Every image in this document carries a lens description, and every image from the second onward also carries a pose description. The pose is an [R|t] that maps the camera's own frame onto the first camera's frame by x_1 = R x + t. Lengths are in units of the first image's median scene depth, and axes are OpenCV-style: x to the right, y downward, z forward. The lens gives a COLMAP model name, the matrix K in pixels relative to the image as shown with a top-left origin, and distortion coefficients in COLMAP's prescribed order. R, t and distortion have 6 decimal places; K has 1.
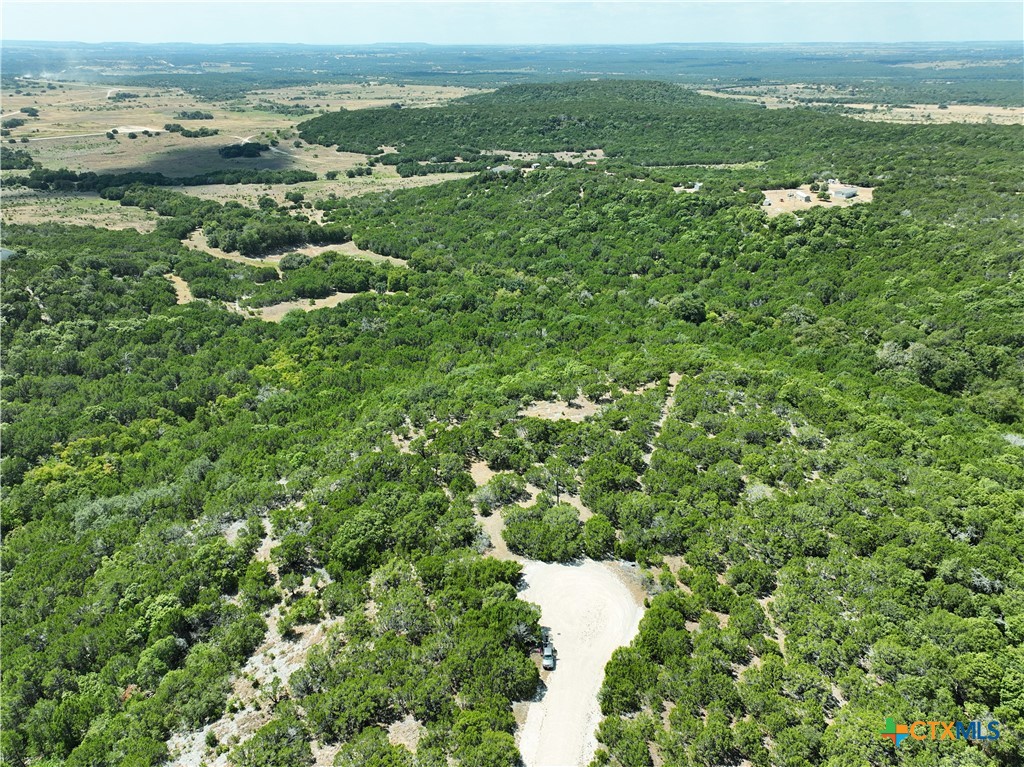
lens RADIAL K [[726.3, 0, 512.0], [0, 726.3, 383.5], [0, 0, 1]] dist [0.000782, 0.026029]
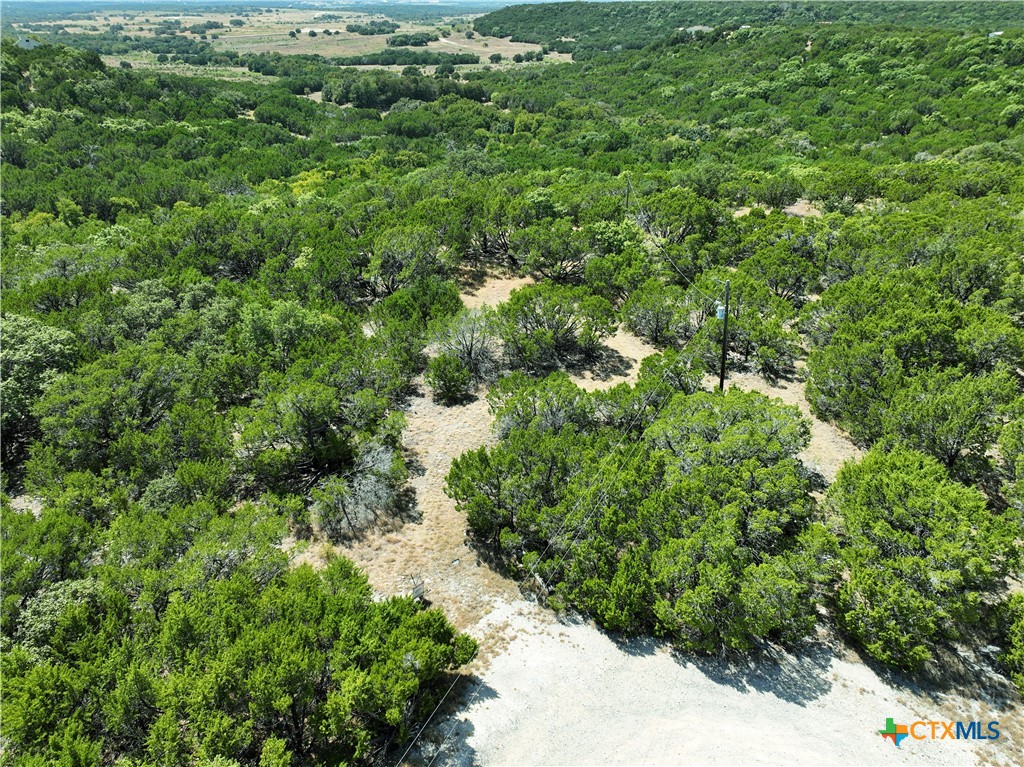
lens RADIAL K [[726.3, 0, 512.0], [0, 726.3, 383.5], [0, 0, 1]] dist [0.000782, 0.026029]
pose [[0.966941, 0.120139, -0.224926, 0.010377], [-0.106434, 0.991699, 0.072141, 0.031738], [0.231726, -0.045816, 0.971701, 0.153089]]
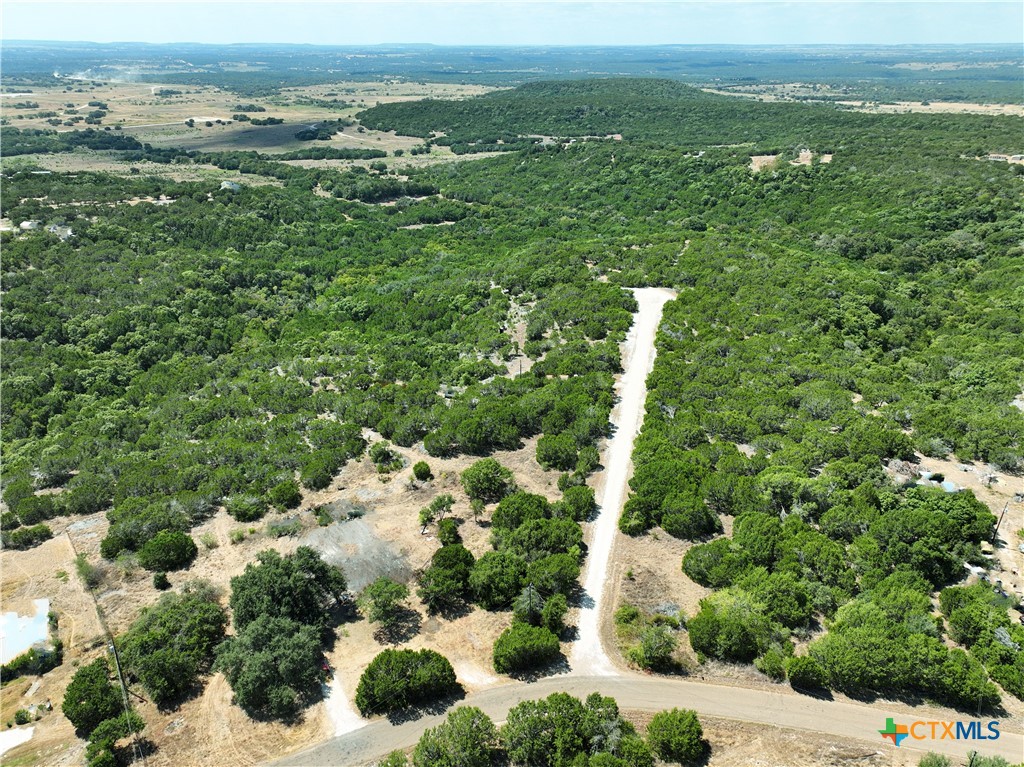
lens RADIAL K [[726.3, 0, 512.0], [0, 726.3, 383.5], [0, 0, 1]] dist [0.000782, 0.026029]
pose [[0.999989, 0.004102, -0.002370, -0.056179], [-0.004105, 0.999991, -0.001012, 0.100742], [0.002366, 0.001022, 0.999997, -0.215719]]
